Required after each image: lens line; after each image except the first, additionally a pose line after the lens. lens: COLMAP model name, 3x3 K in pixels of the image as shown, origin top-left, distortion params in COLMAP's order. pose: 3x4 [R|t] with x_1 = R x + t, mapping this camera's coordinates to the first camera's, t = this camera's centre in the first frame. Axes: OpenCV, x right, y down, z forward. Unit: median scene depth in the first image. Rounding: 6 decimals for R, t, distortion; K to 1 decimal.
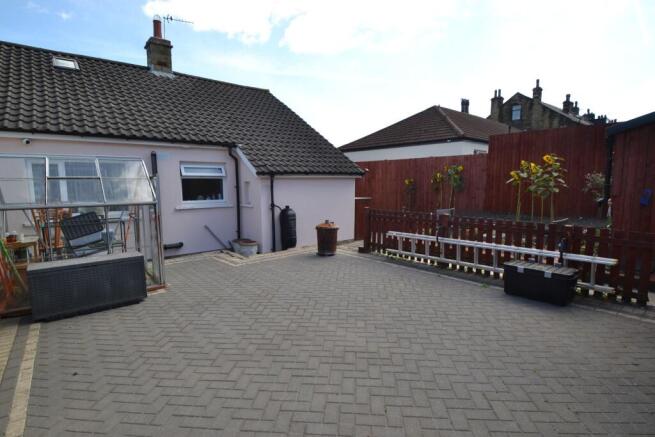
lens RADIAL K [[340.1, 0, 325.3], [0, 340.1, 220.2], [0, 0, 1]] dist [0.001632, -0.000120]
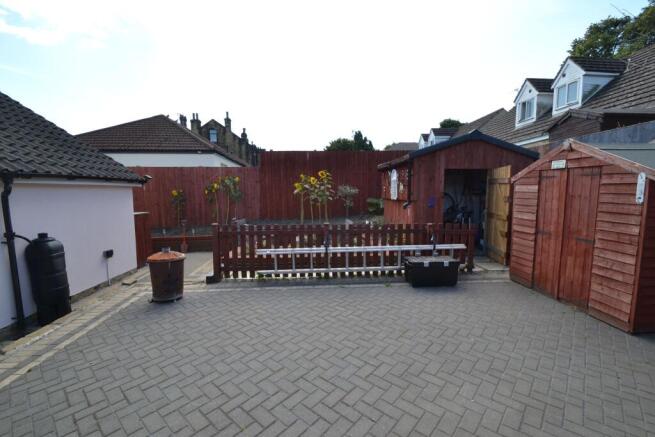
lens RADIAL K [[295.4, 0, 327.7], [0, 295.4, 217.3], [0, 0, 1]] dist [0.003496, -0.000211]
pose [[0.595860, -0.066326, 0.800345, -0.222116], [0.092530, 0.995617, 0.013620, -0.031405], [-0.797740, 0.065940, 0.599386, 0.324424]]
